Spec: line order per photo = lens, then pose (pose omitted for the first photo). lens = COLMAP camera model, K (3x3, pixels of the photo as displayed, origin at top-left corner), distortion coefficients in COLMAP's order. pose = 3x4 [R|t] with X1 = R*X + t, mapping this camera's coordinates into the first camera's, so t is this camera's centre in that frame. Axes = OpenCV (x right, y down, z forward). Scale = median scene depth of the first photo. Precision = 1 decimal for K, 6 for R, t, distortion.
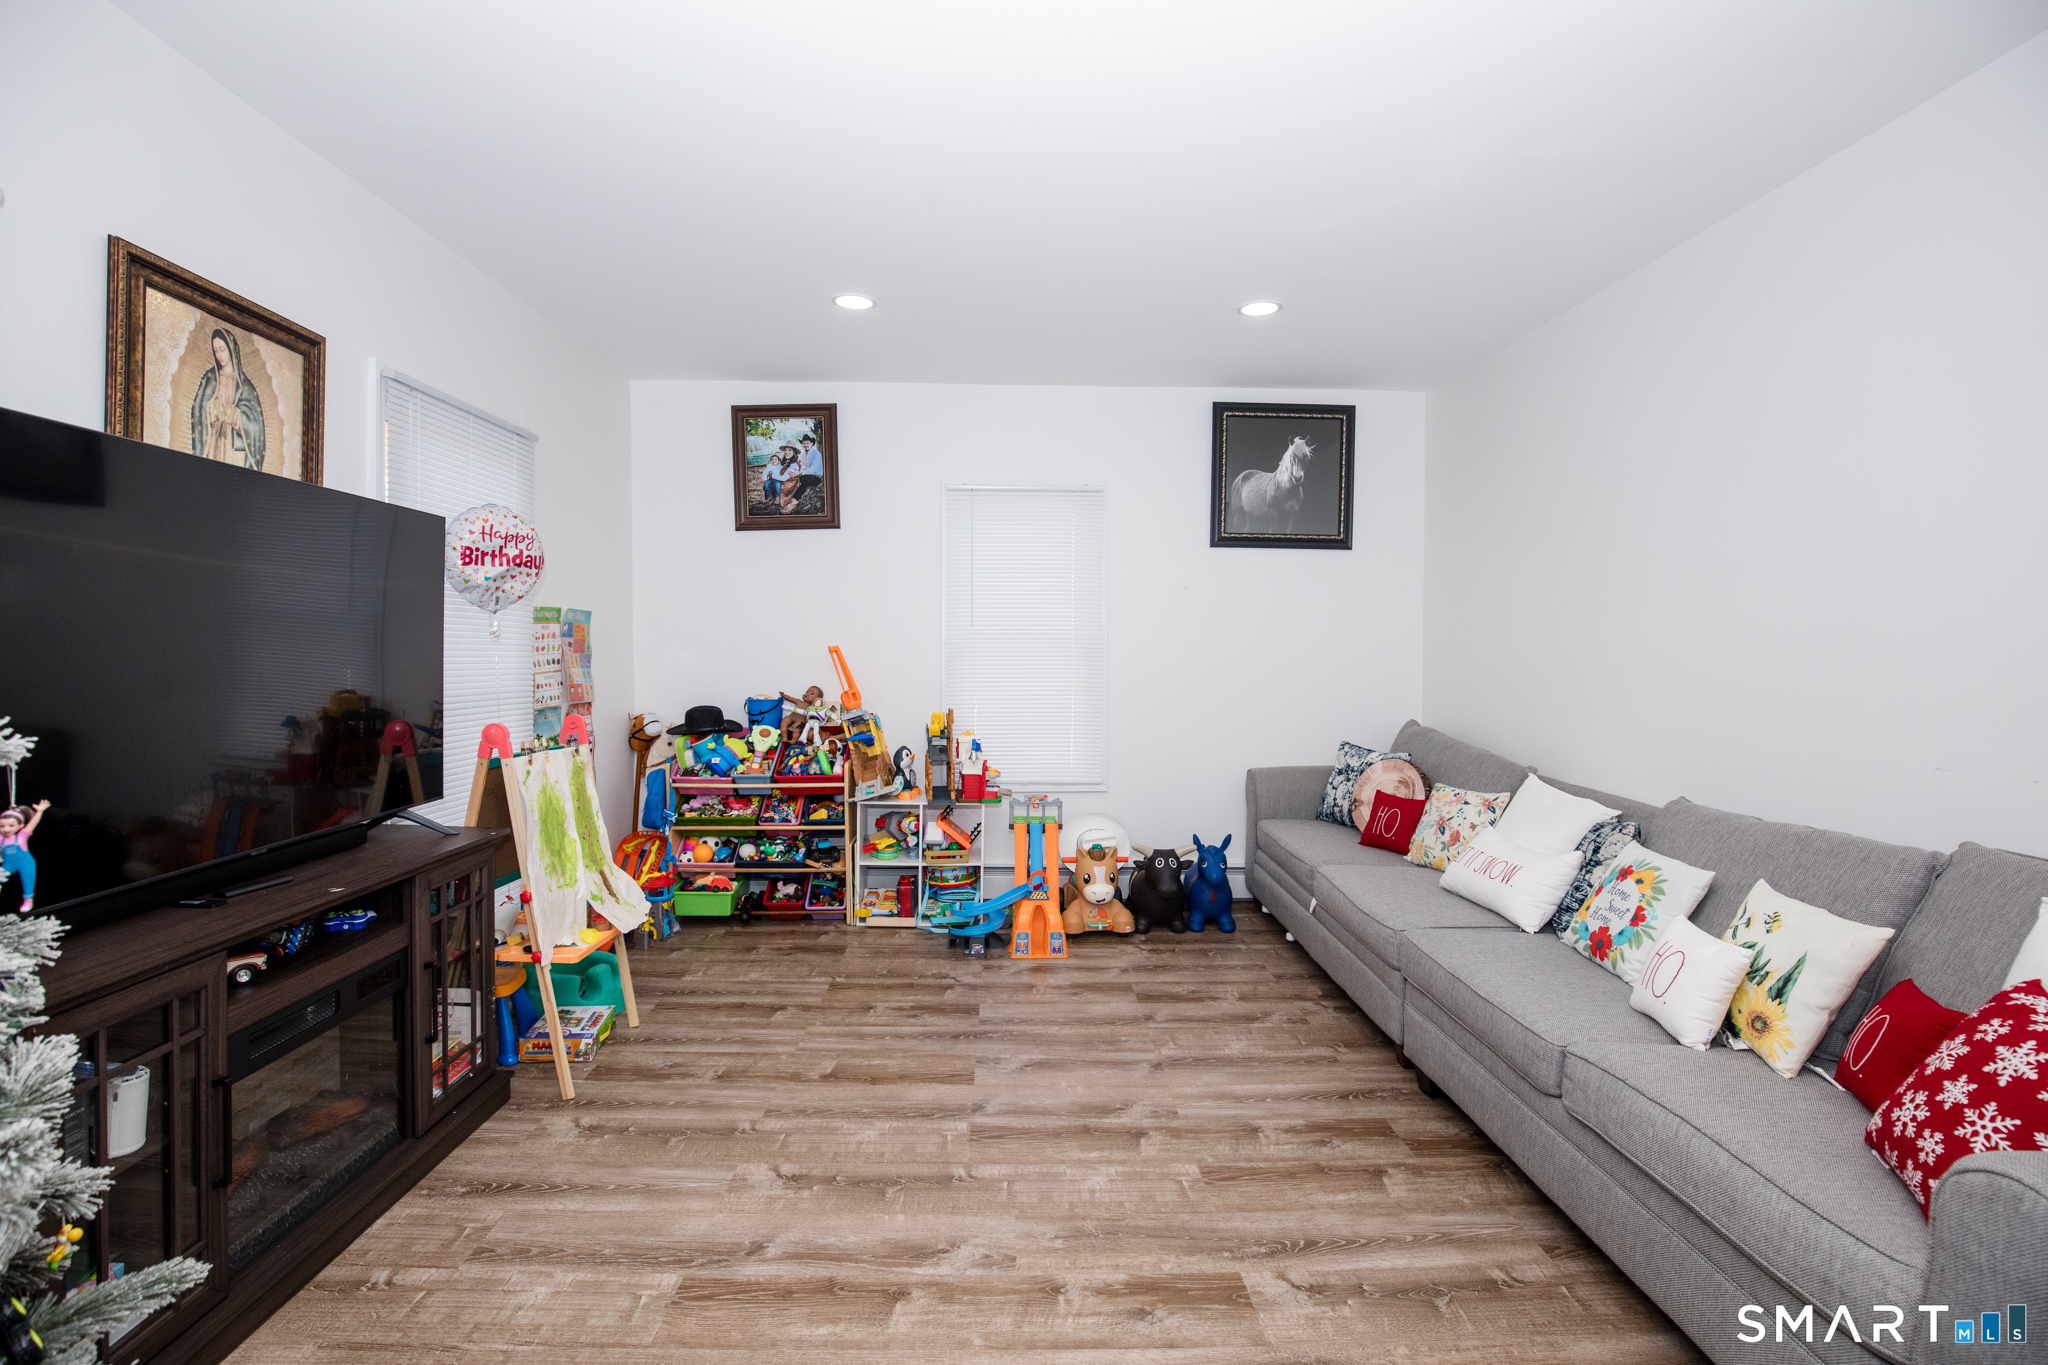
lens RADIAL K [[936.5, 0, 1032.0], [0, 936.5, 677.6], [0, 0, 1]] dist [-0.039129, 0.008479]
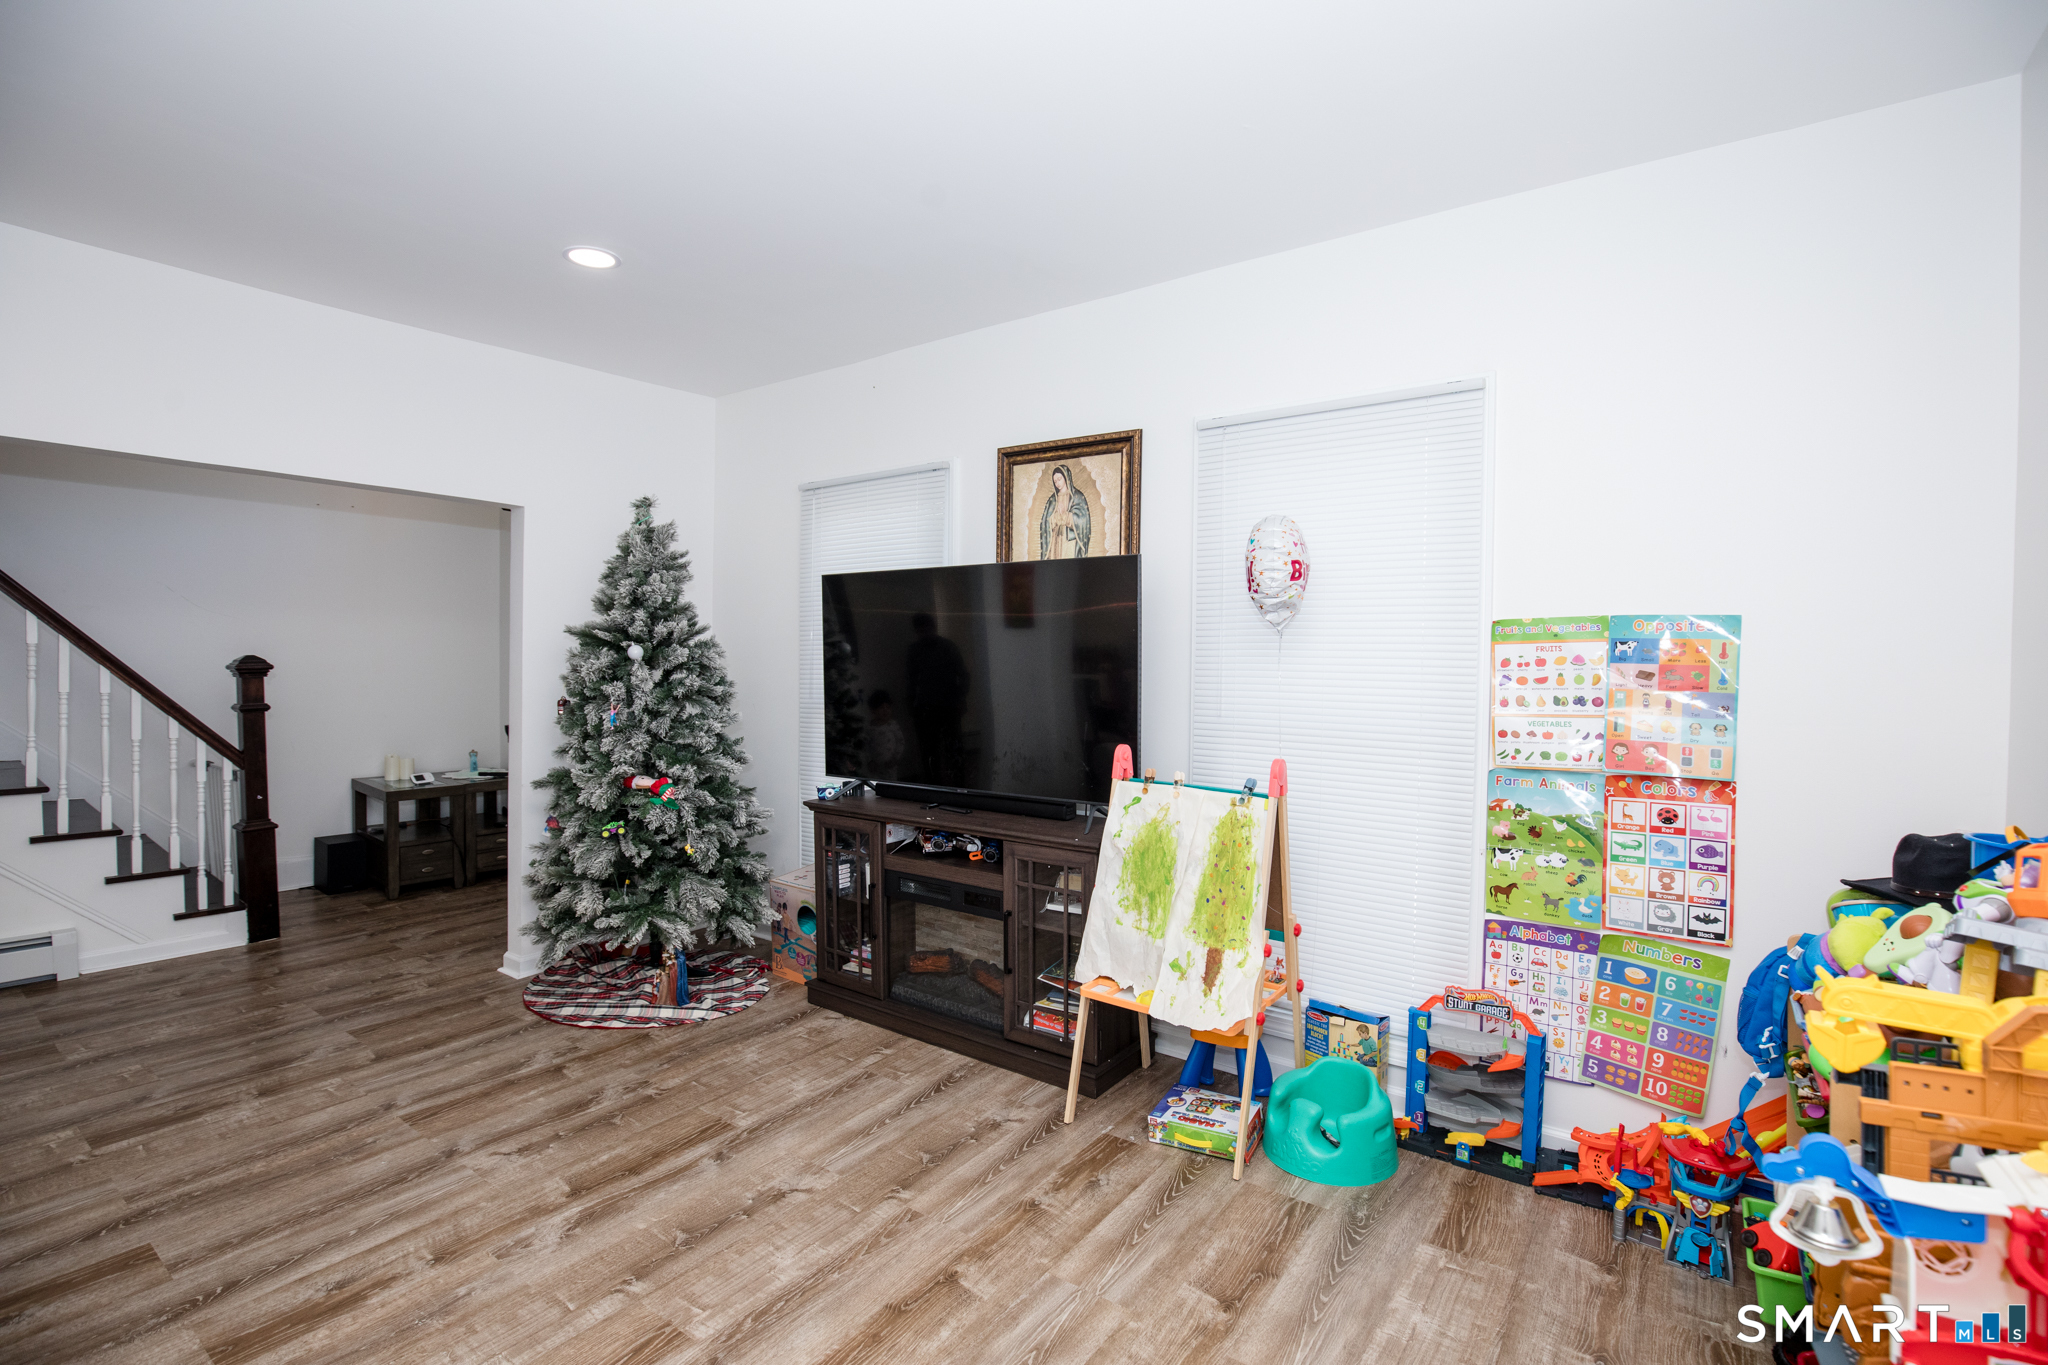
lens RADIAL K [[936.5, 0, 1032.0], [0, 936.5, 677.6], [0, 0, 1]] dist [-0.039129, 0.008479]
pose [[-0.614651, -0.000555, -0.788799, 0.403875], [-0.038863, 0.998807, 0.029580, -0.068380], [0.787841, 0.048837, -0.613939, 1.985833]]
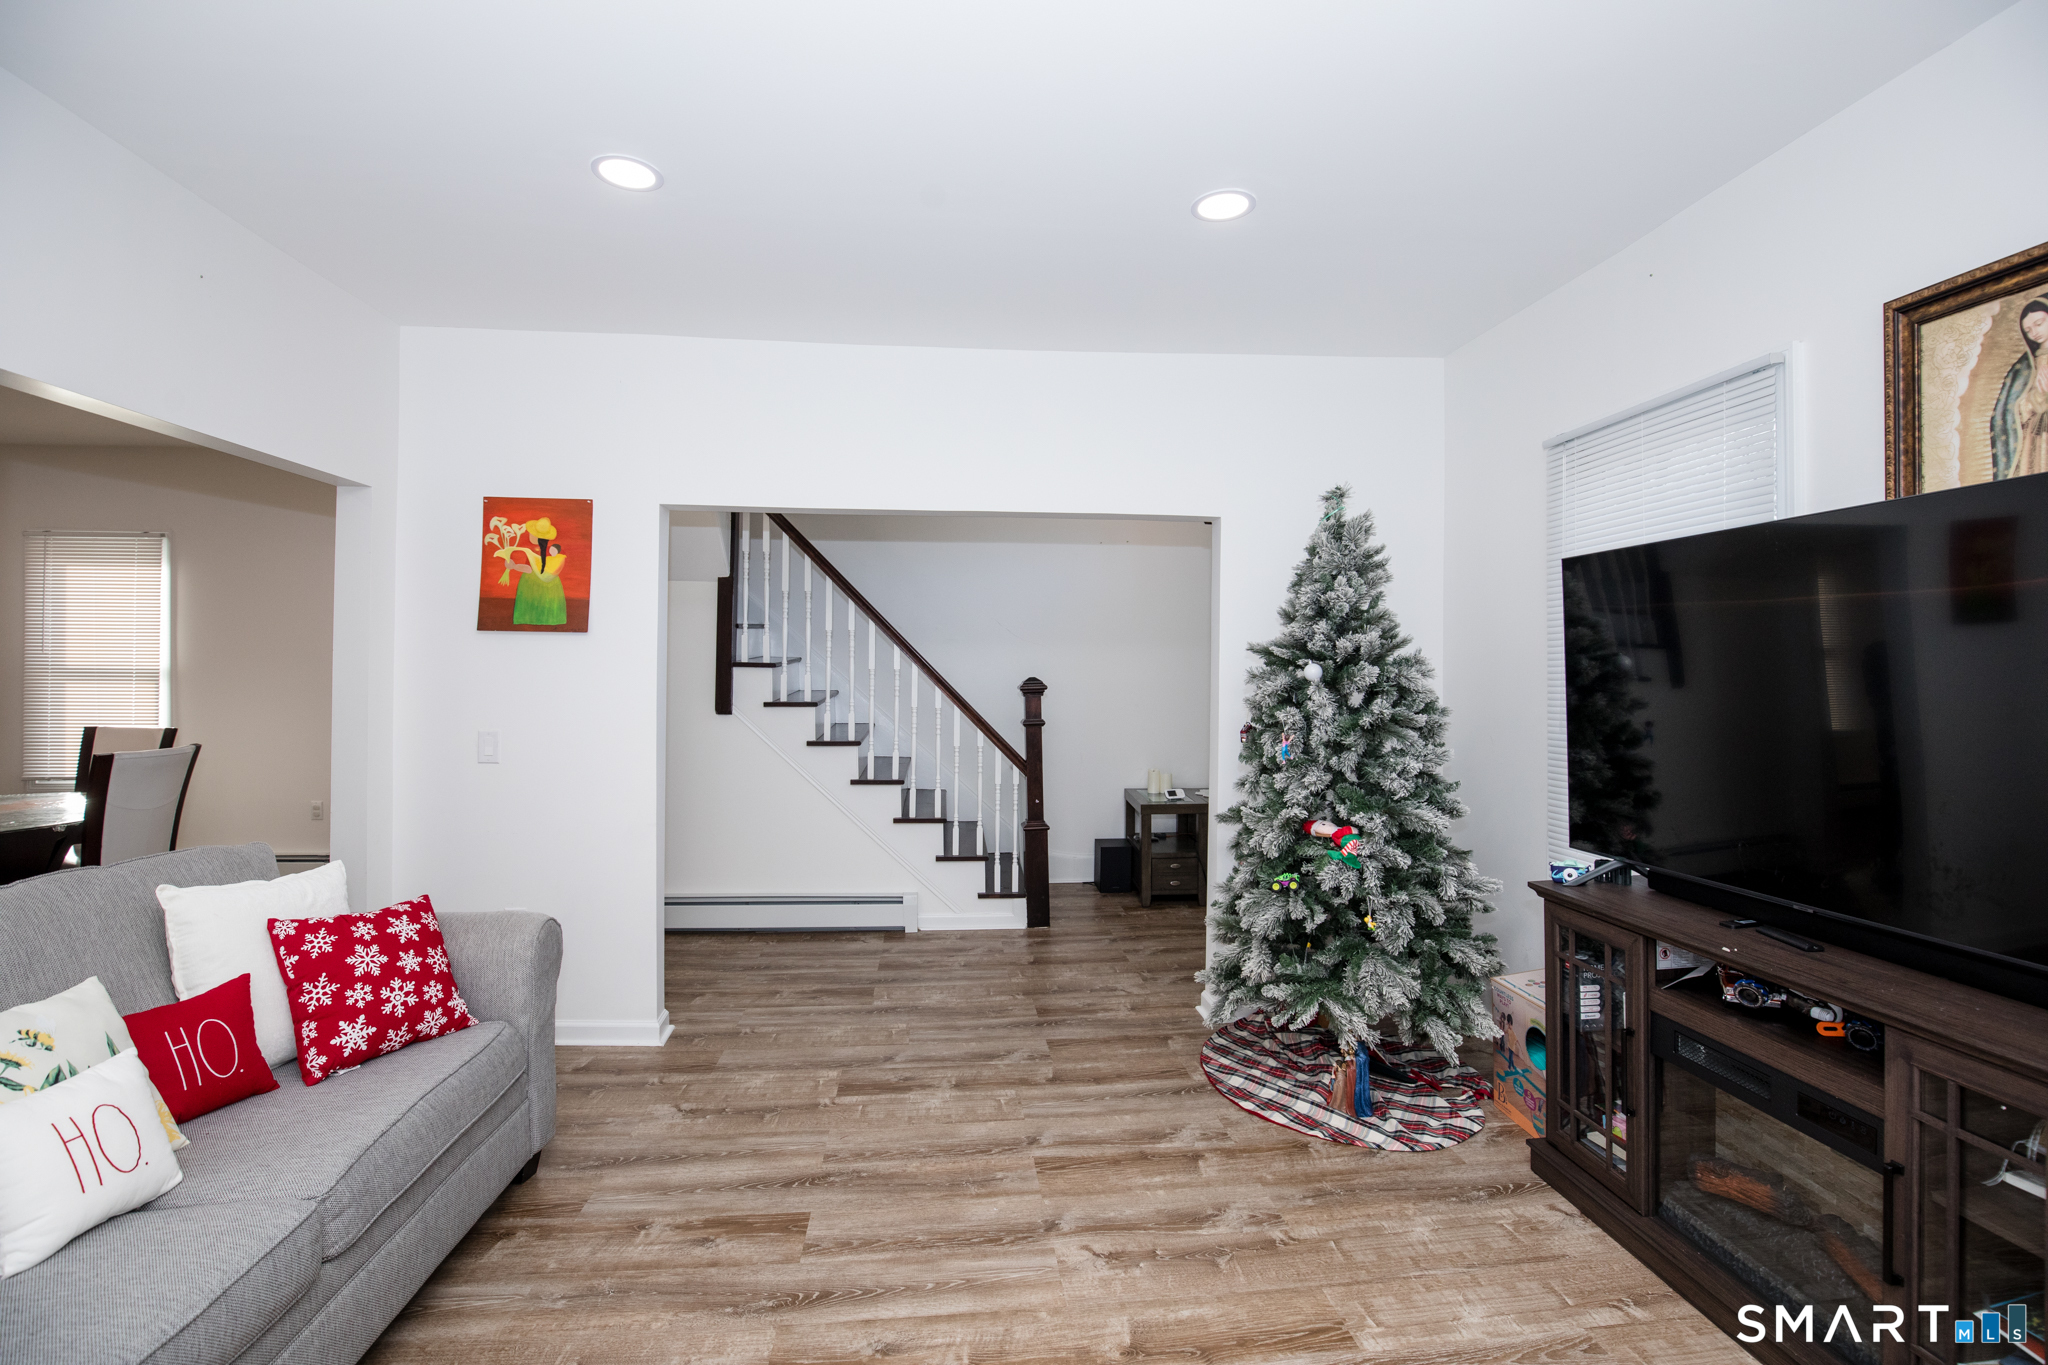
lens RADIAL K [[935.9, 0, 1025.2], [0, 935.9, 674.9], [0, 0, 1]] dist [-0.038093, 0.007258]
pose [[-0.998065, -0.009885, -0.061383, 0.032595], [-0.011813, 0.999446, 0.031123, -0.070775], [0.061041, 0.031787, -0.997629, 1.756221]]
